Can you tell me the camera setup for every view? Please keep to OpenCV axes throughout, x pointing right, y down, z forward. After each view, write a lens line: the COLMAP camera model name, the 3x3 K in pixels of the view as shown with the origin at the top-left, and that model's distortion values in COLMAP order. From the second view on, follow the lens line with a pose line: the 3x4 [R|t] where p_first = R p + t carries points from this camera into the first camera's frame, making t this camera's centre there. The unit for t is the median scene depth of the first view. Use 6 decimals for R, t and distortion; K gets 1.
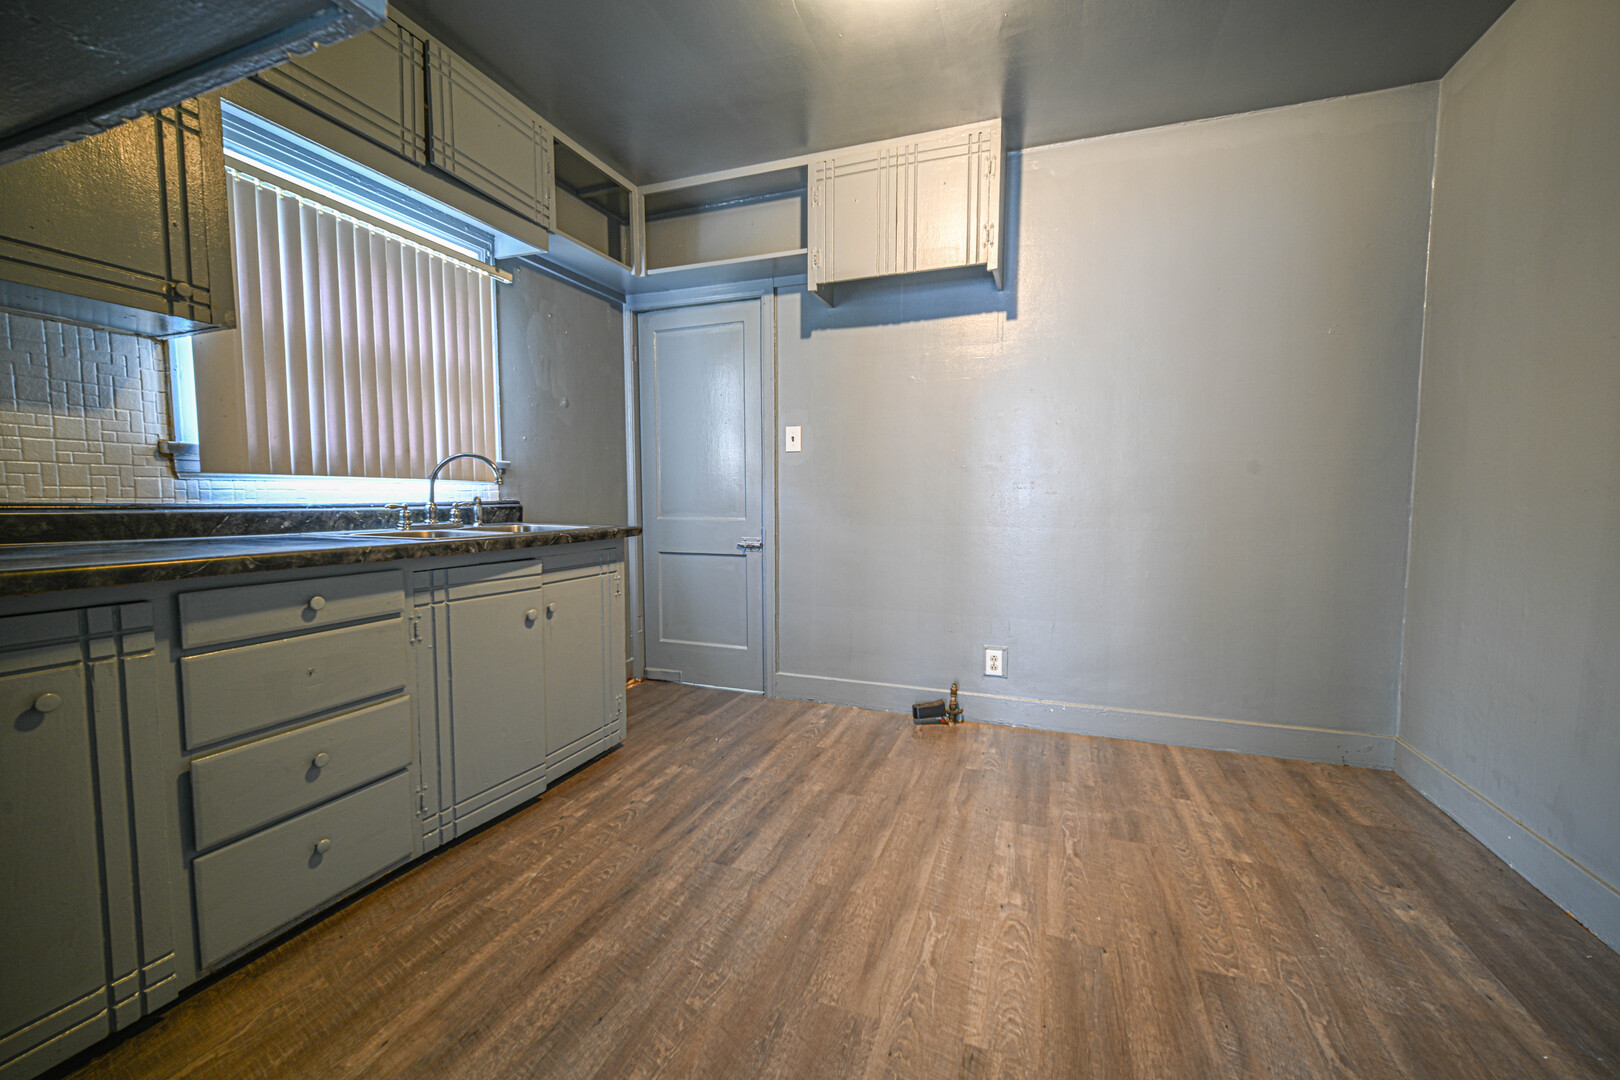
lens RADIAL K [[659.2, 0, 810.1], [0, 659.2, 544.1], [0, 0, 1]] dist [0.000313, -0.000742]
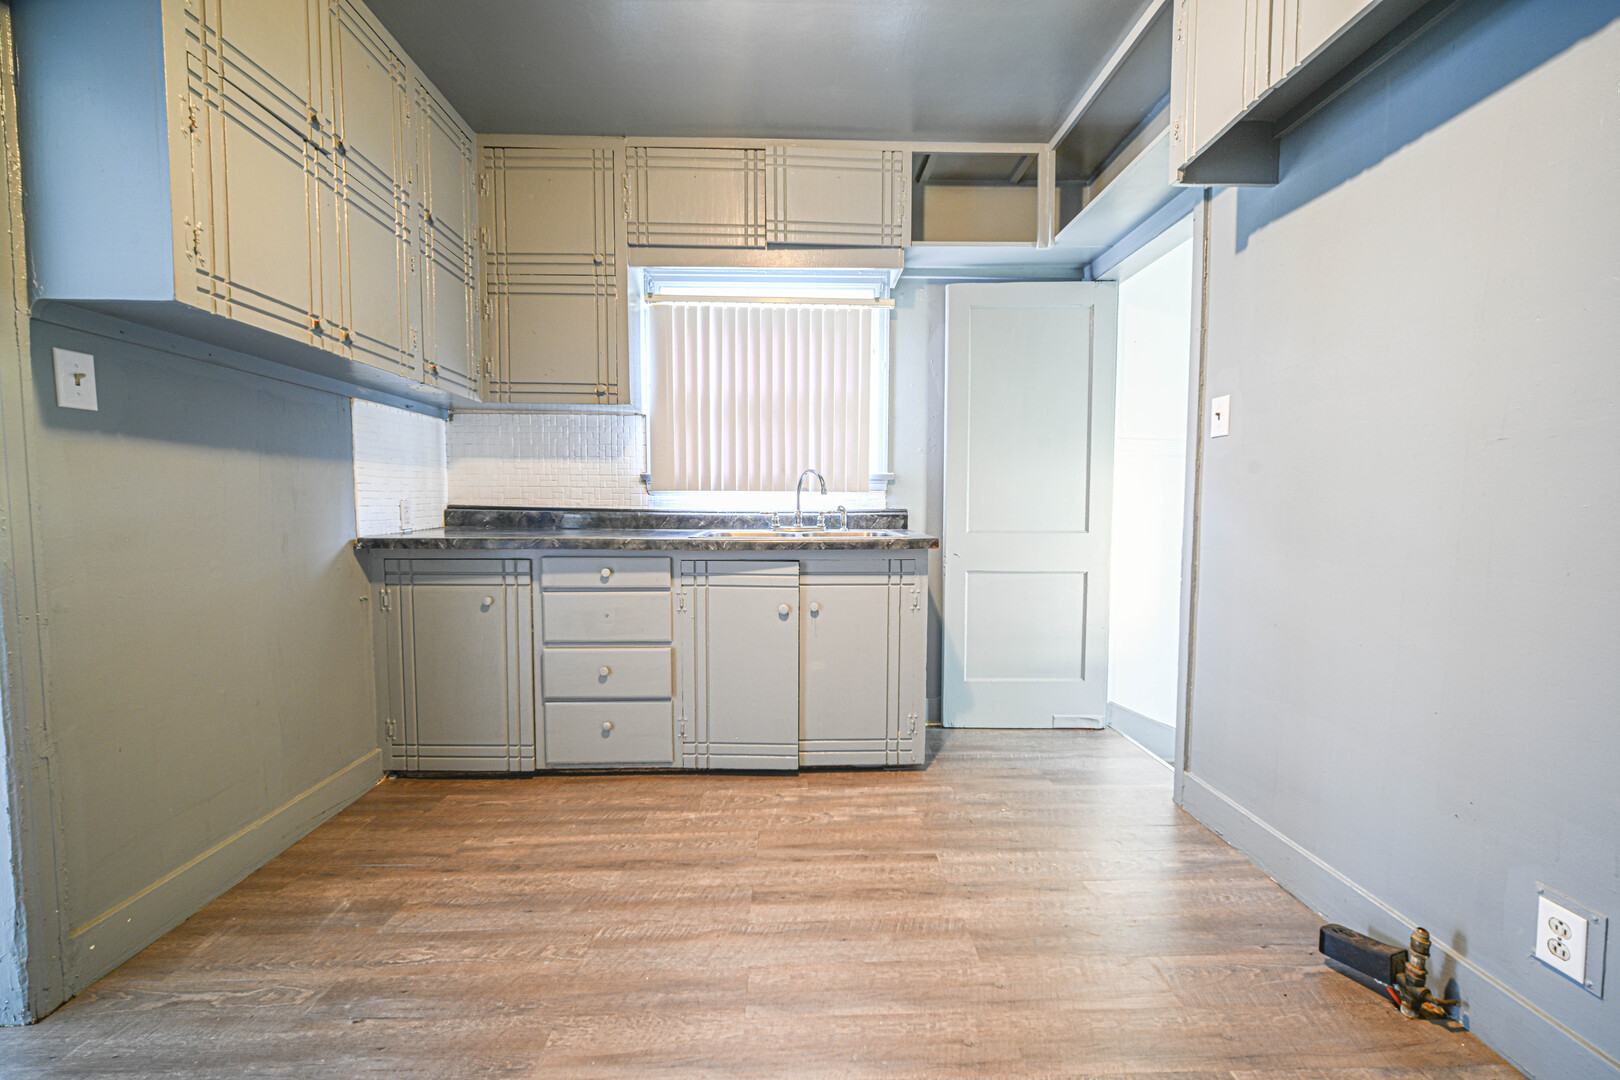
lens RADIAL K [[659.2, 0, 810.1], [0, 659.2, 544.1], [0, 0, 1]] dist [0.000313, -0.000742]
pose [[0.373978, 0.059188, -0.925547, 0.672198], [-0.067566, 0.997048, 0.036460, -0.052561], [0.924973, 0.048900, 0.376873, 0.635861]]
